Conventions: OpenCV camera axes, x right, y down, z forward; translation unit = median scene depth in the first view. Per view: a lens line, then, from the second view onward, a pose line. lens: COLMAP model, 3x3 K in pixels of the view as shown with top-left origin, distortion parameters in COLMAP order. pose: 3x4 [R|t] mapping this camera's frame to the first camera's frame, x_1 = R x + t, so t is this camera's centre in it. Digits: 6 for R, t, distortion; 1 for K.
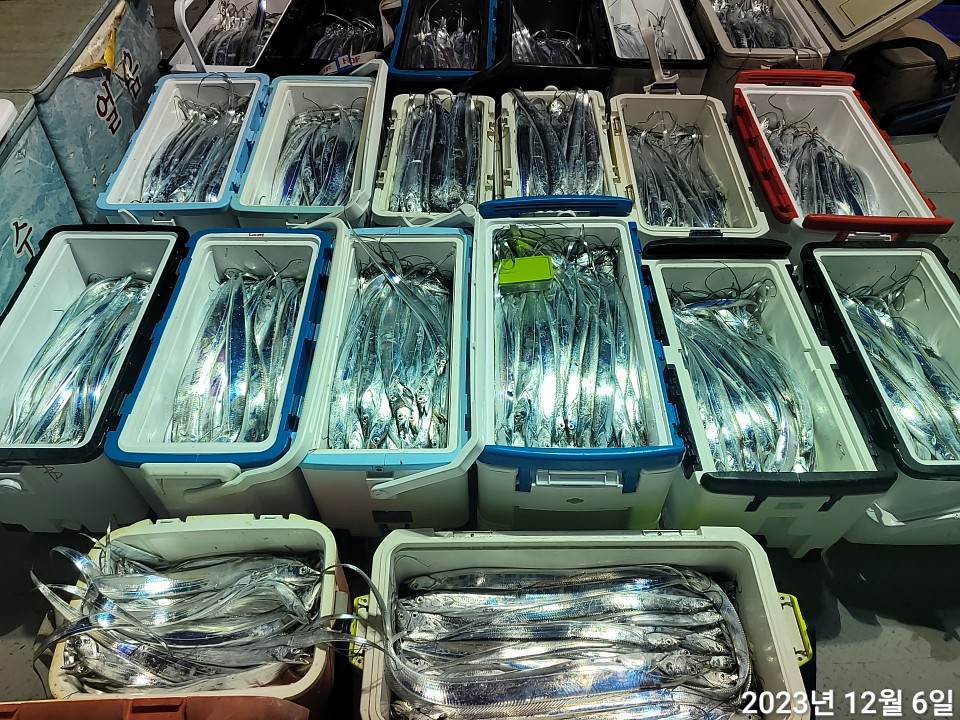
lens RADIAL K [[707.6, 0, 480.7], [0, 707.6, 357.4], [0, 0, 1]] dist [0.058294, -0.034638]
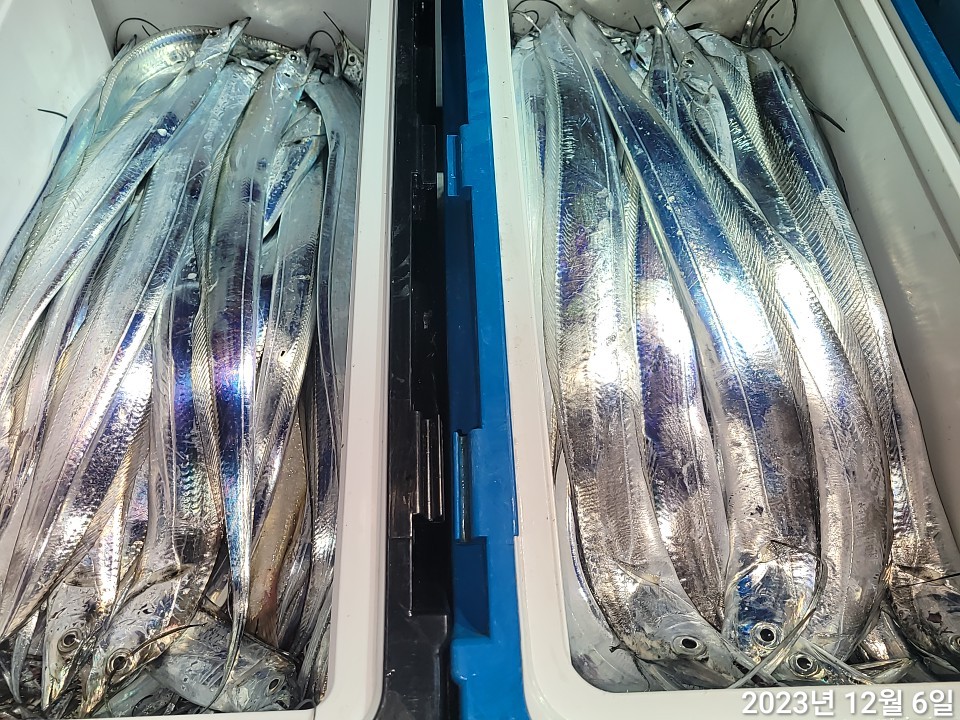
lens RADIAL K [[717.9, 0, 476.0], [0, 717.9, 364.0], [0, 0, 1]] dist [0.053598, -0.039413]
pose [[0.998629, -0.012292, 0.050889, -0.358683], [0.003697, 0.986177, 0.165655, -0.006312], [-0.052222, -0.165239, 0.984870, 0.559367]]
